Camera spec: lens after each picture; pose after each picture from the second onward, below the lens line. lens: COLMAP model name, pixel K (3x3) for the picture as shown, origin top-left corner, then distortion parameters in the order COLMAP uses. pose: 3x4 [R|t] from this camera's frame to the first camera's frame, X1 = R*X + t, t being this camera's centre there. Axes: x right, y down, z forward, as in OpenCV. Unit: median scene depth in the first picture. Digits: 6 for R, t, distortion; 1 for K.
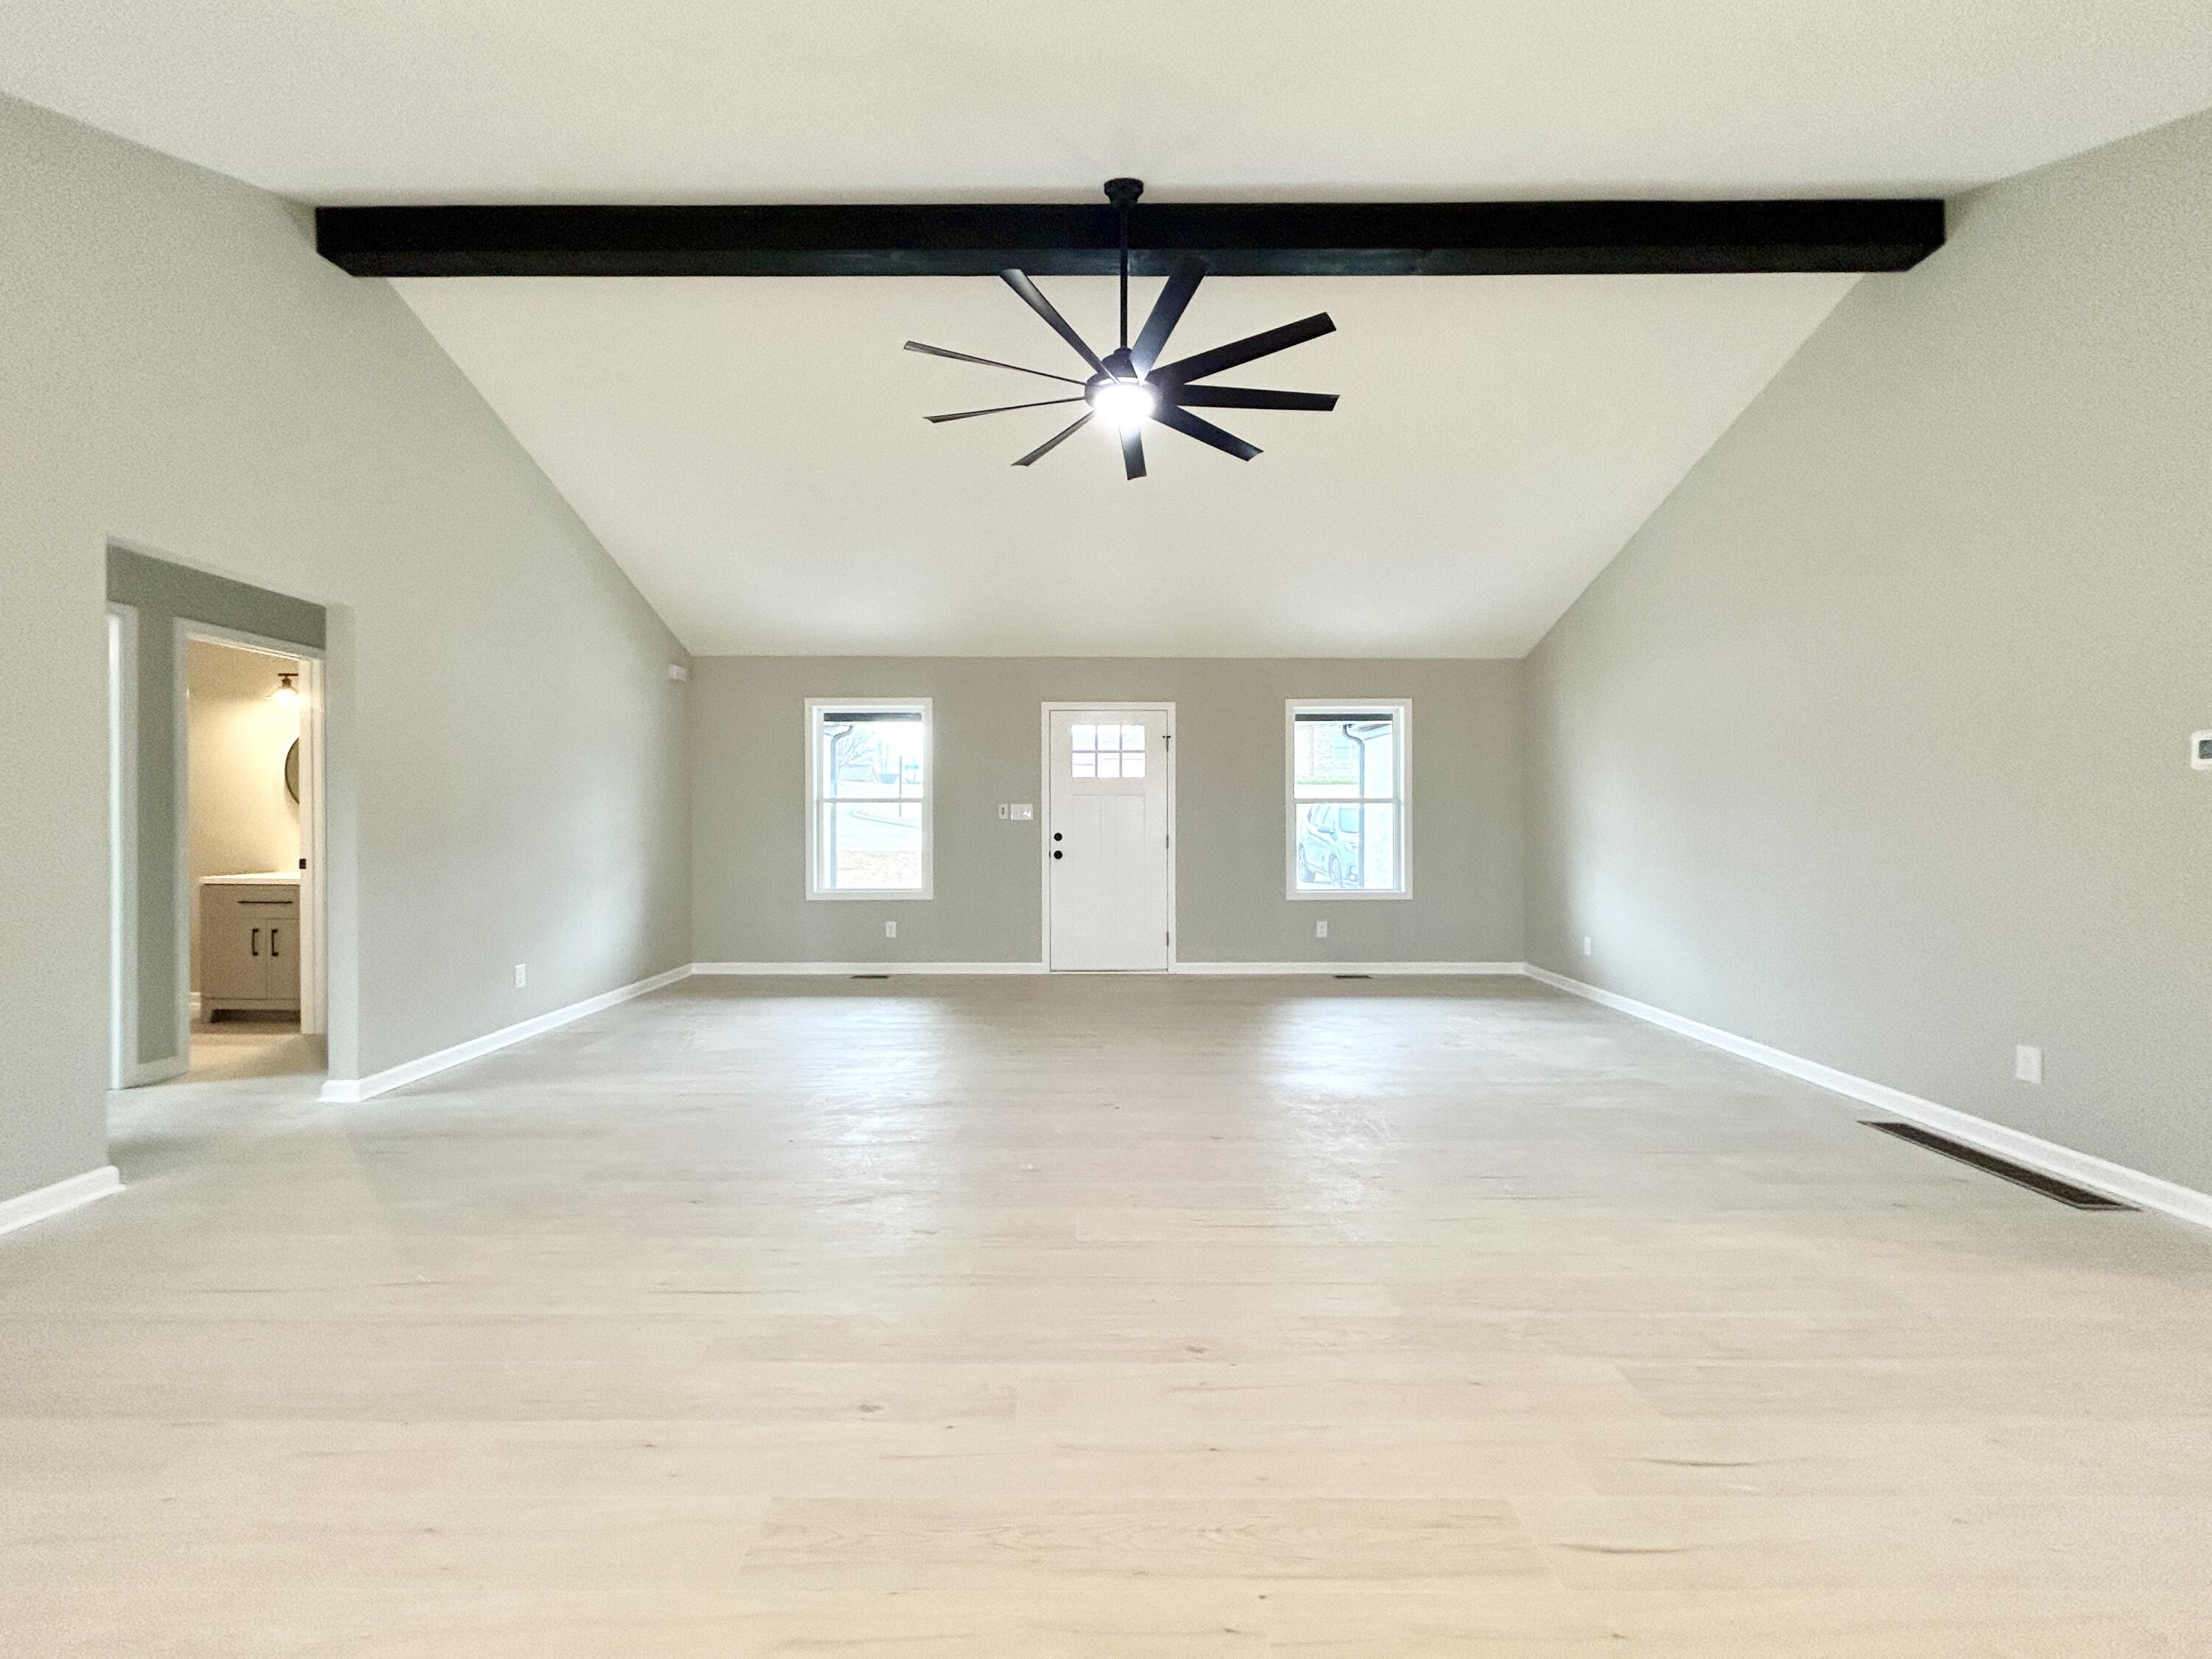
lens RADIAL K [[885.0, 0, 1094.1], [0, 885.0, 825.1], [0, 0, 1]] dist [-0.005105, 0.001334]
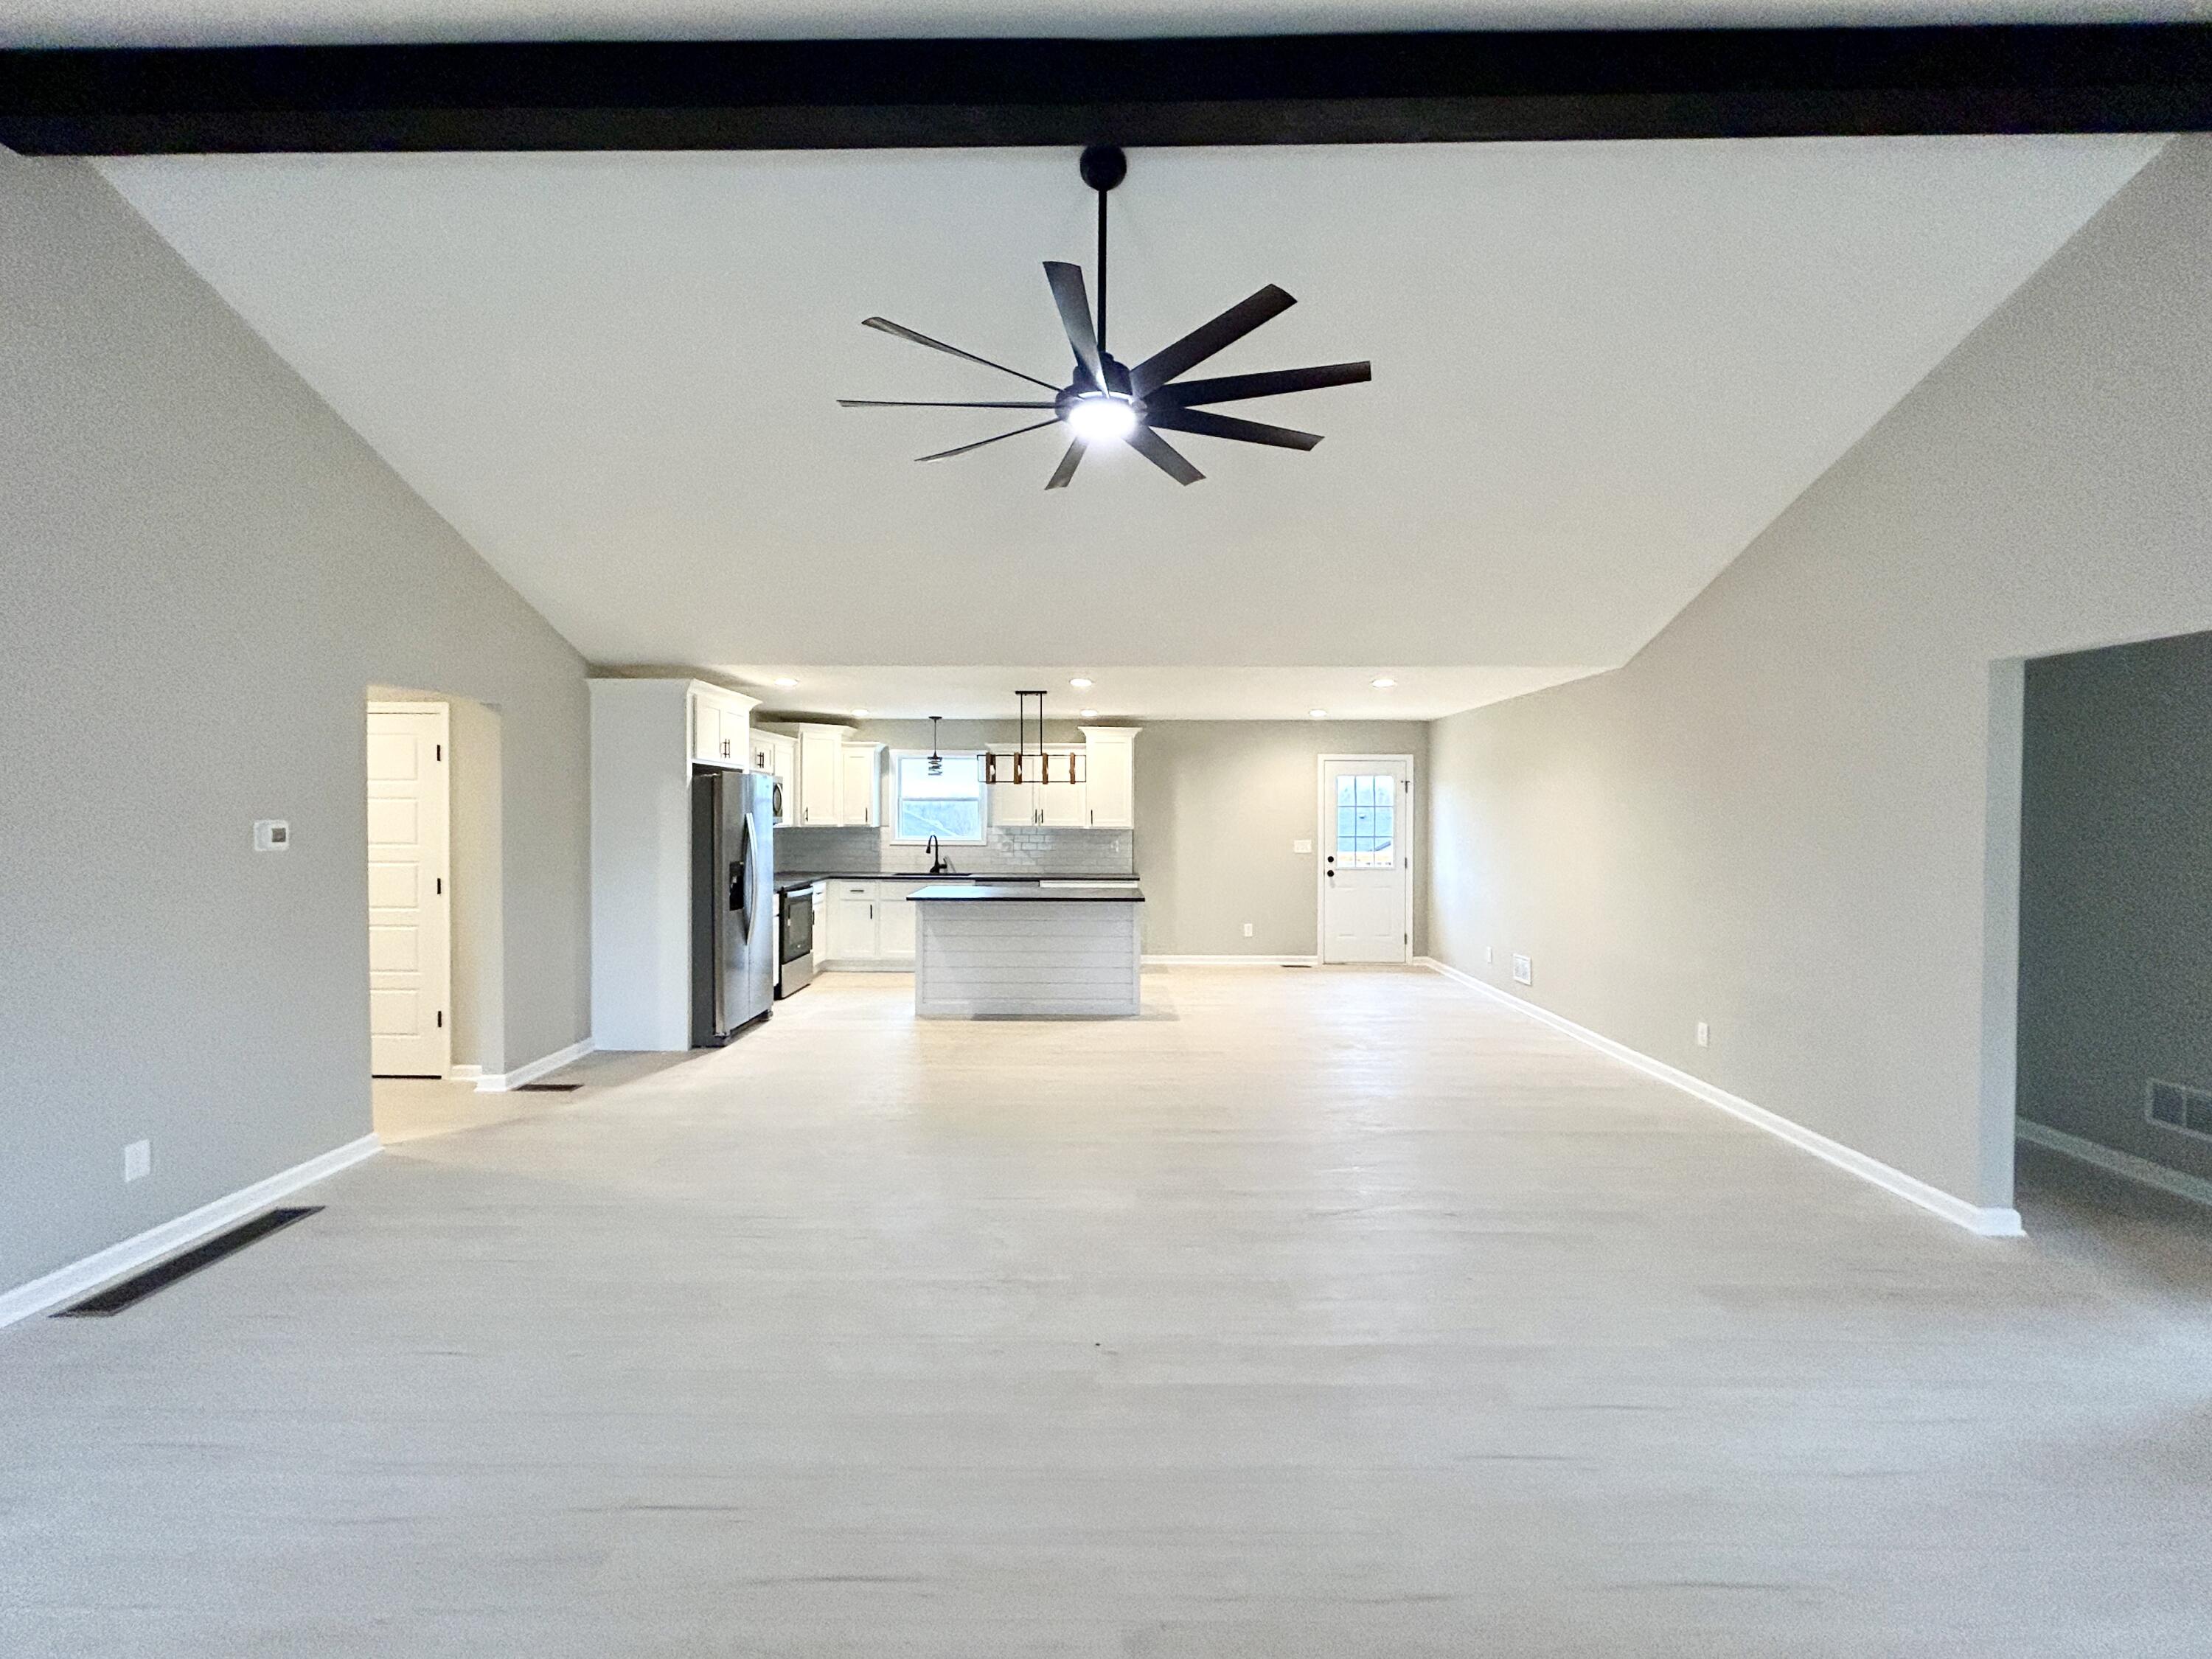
lens RADIAL K [[974.5, 0, 1094.6], [0, 974.5, 823.3], [0, 0, 1]] dist [-0.004895, 0.003179]
pose [[-0.999929, -0.008721, 0.008165, 0.014645], [-0.008589, 0.999834, 0.016098, -0.053608], [-0.008304, 0.016027, -0.999837, 0.943211]]
